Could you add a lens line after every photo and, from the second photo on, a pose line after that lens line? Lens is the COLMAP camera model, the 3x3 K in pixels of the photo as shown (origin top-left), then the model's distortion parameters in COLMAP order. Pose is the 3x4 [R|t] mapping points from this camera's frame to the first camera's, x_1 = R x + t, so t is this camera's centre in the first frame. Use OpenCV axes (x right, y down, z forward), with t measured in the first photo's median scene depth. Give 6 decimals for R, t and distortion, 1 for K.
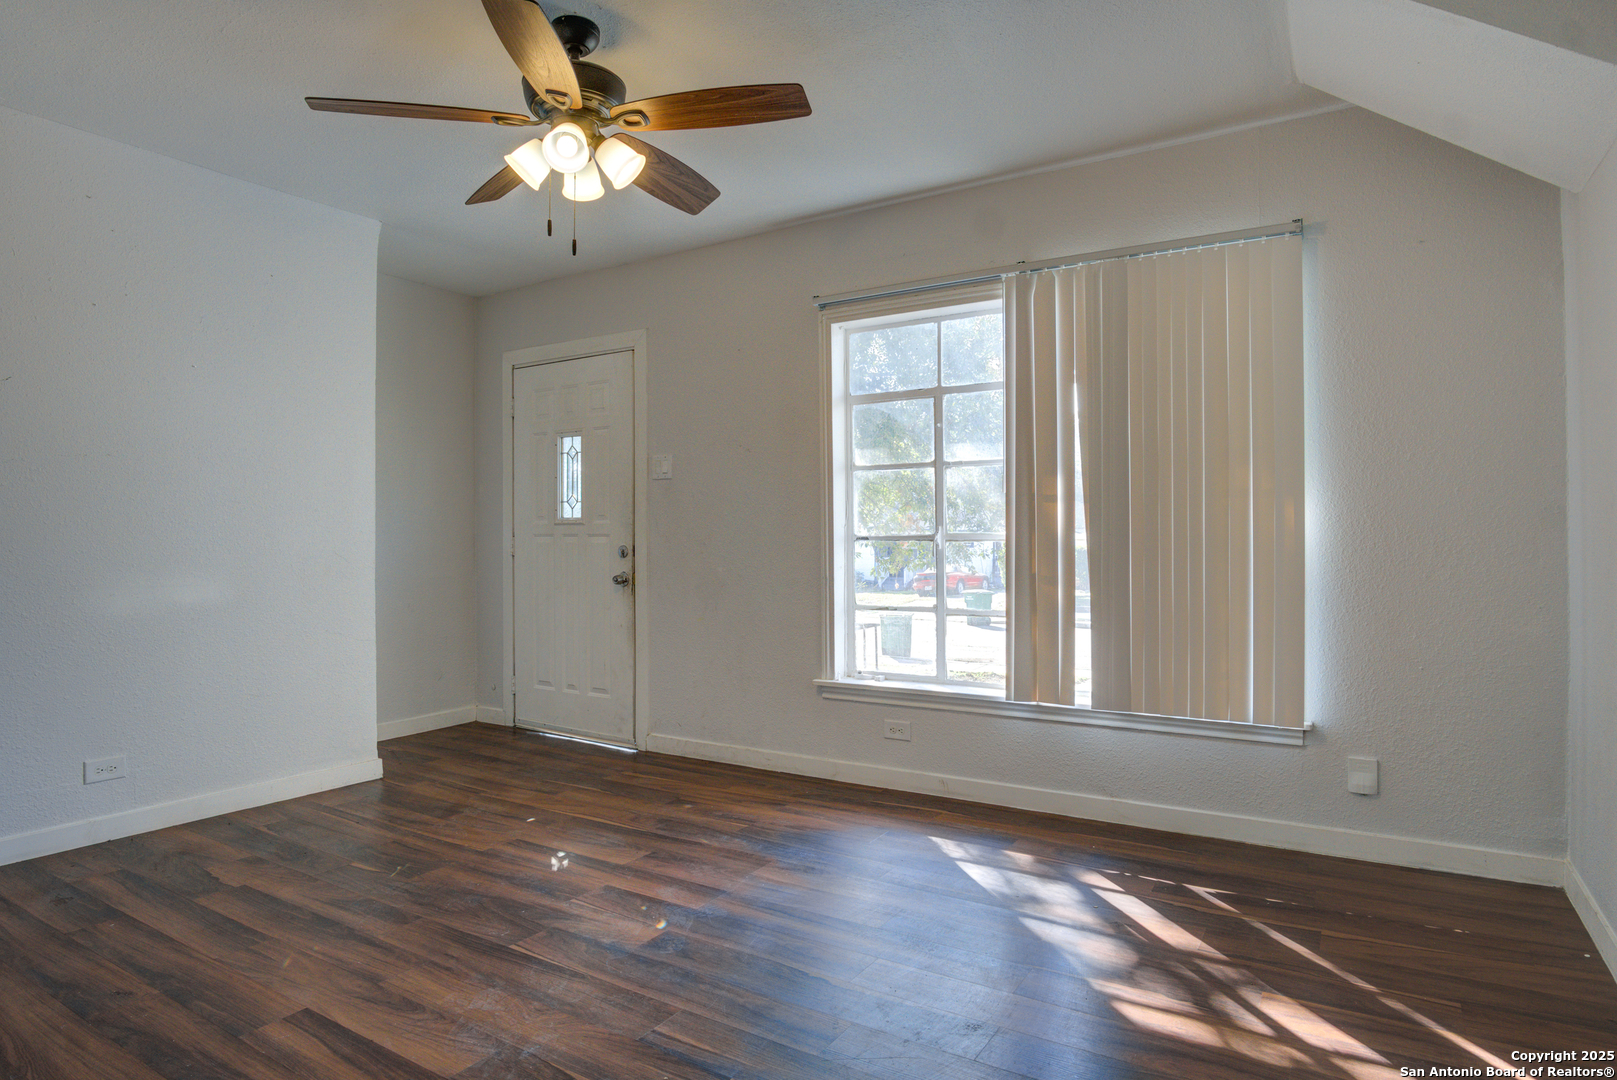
lens RADIAL K [[898.1, 0, 814.4], [0, 898.1, 530.7], [0, 0, 1]] dist [-0.043833, 0.001711]
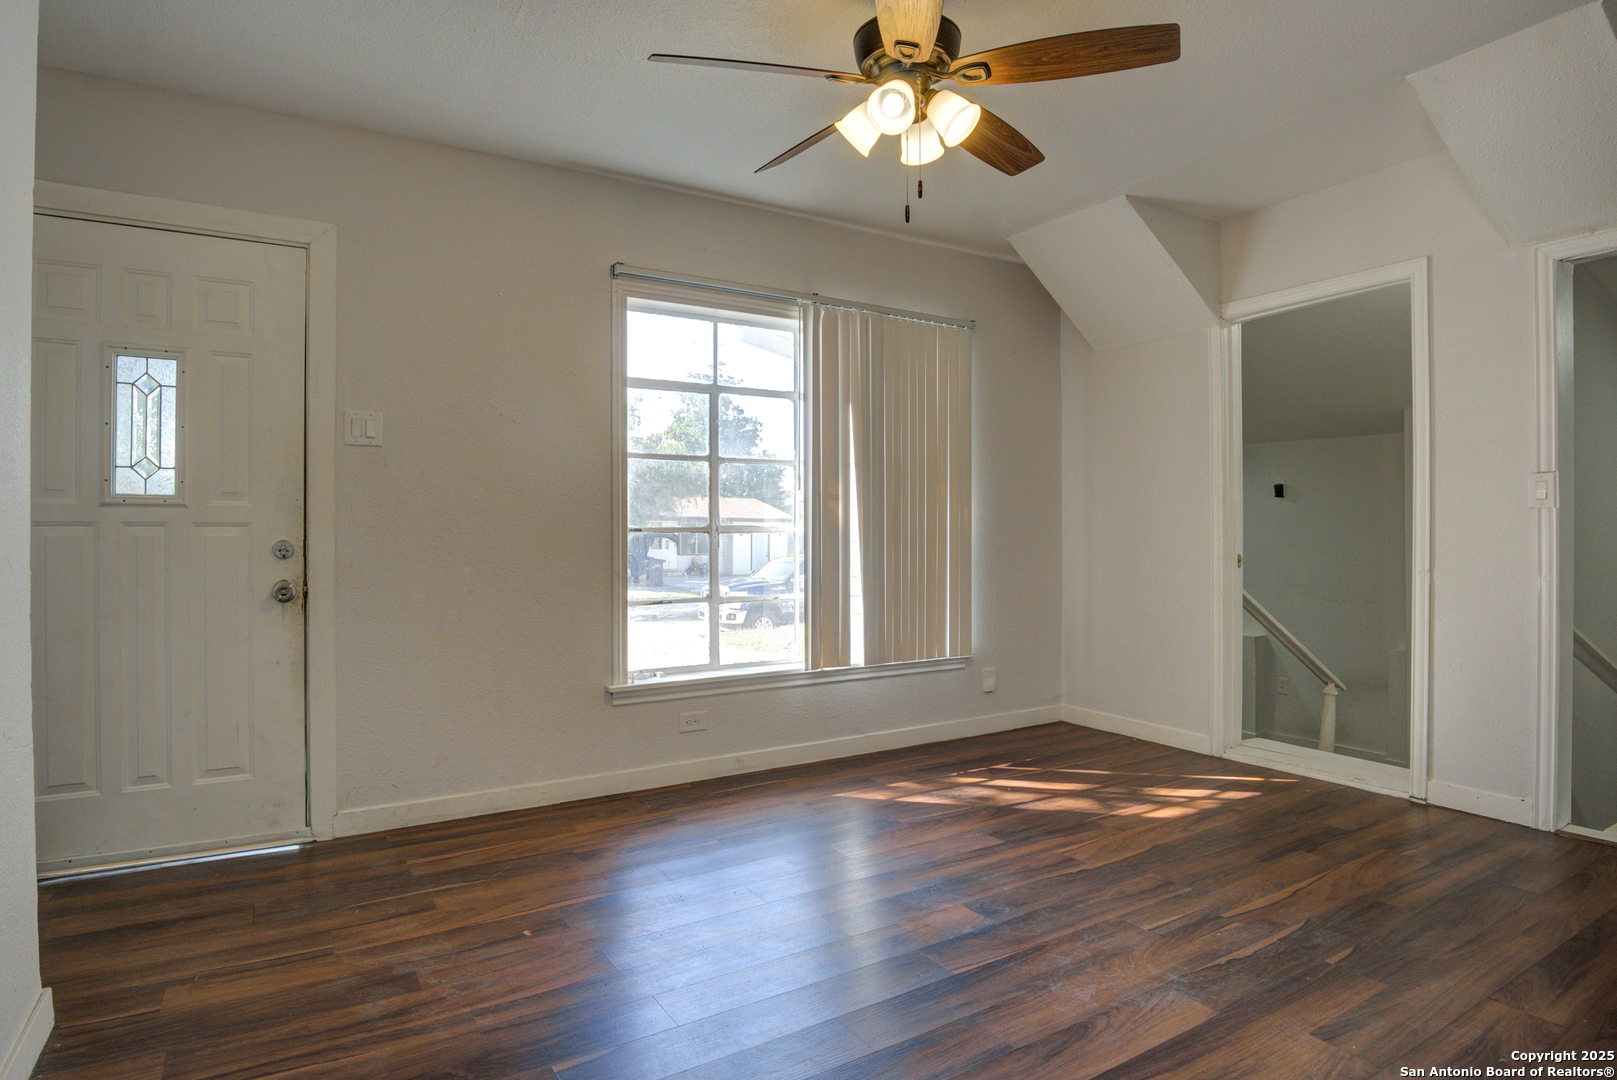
lens RADIAL K [[898.1, 0, 814.4], [0, 898.1, 530.7], [0, 0, 1]] dist [-0.043833, 0.001711]
pose [[0.445040, 0.000606, 0.895510, -0.860708], [-0.009429, 0.999948, 0.004009, 0.004290], [-0.895461, -0.010228, 0.445022, 0.503380]]
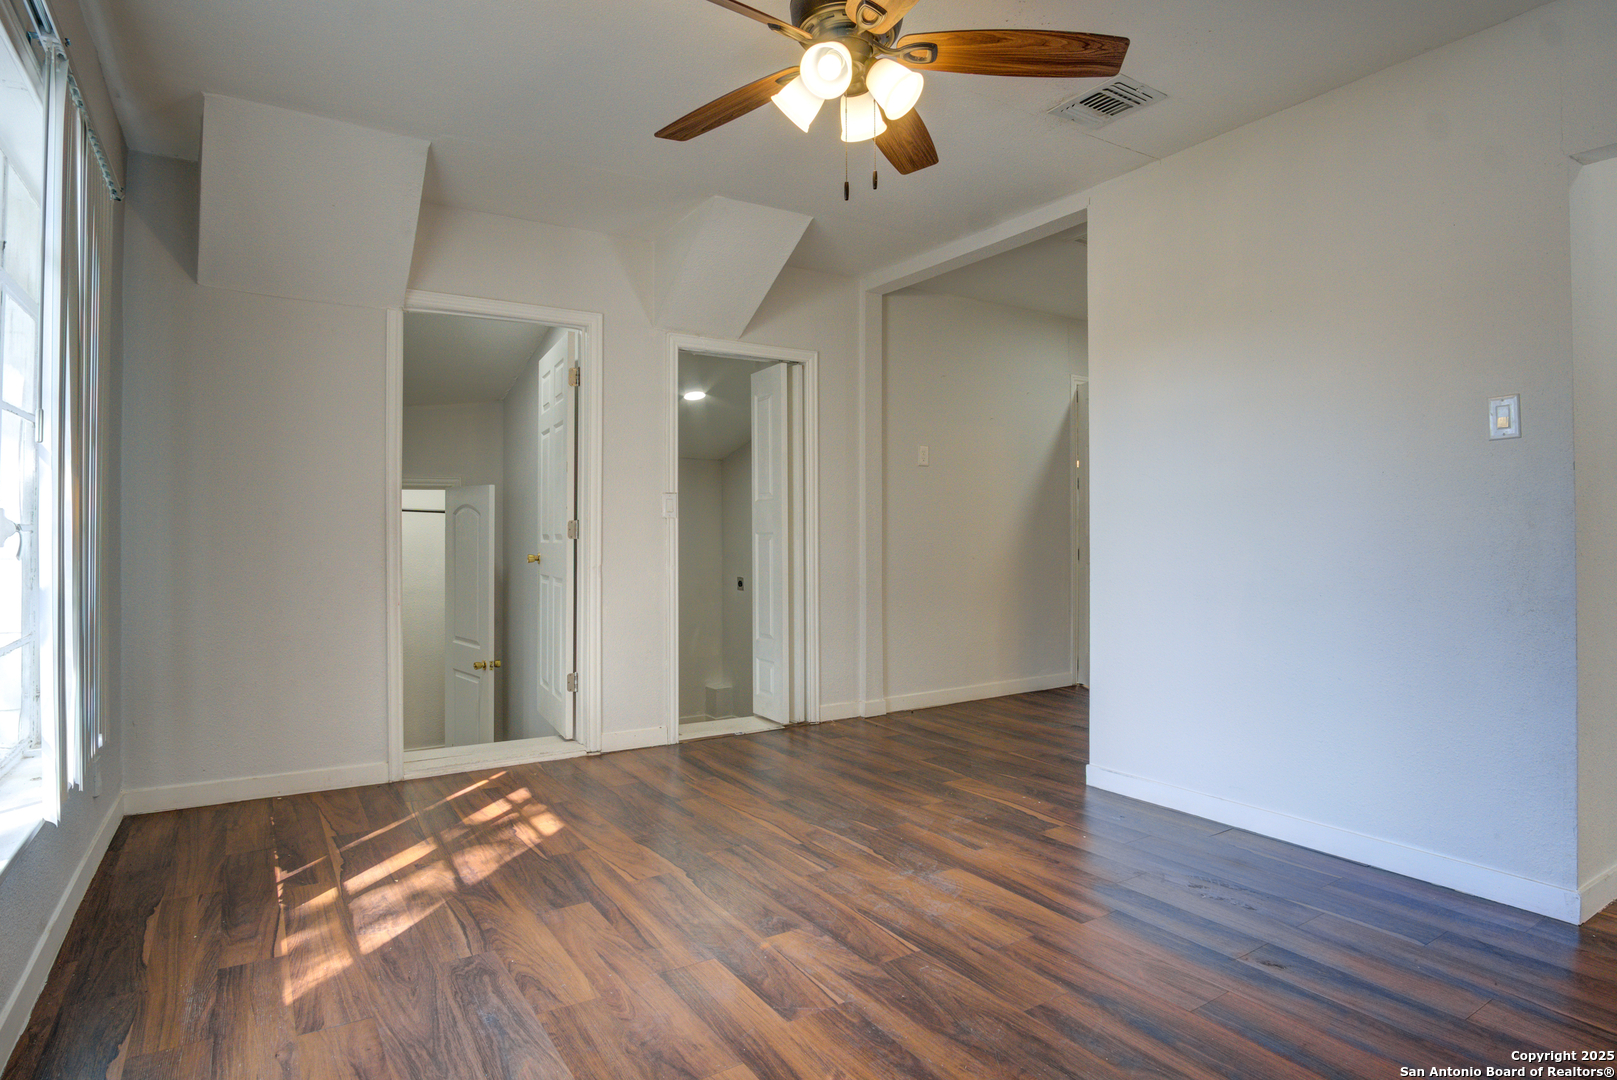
lens RADIAL K [[869.9, 0, 807.8], [0, 869.9, 560.5], [0, 0, 1]] dist [-0.068016, 0.000597]
pose [[-0.898990, -0.009183, 0.437872, -0.448070], [-0.000104, 0.999785, 0.020756, 0.012346], [-0.437968, 0.018614, -0.898798, 1.319890]]
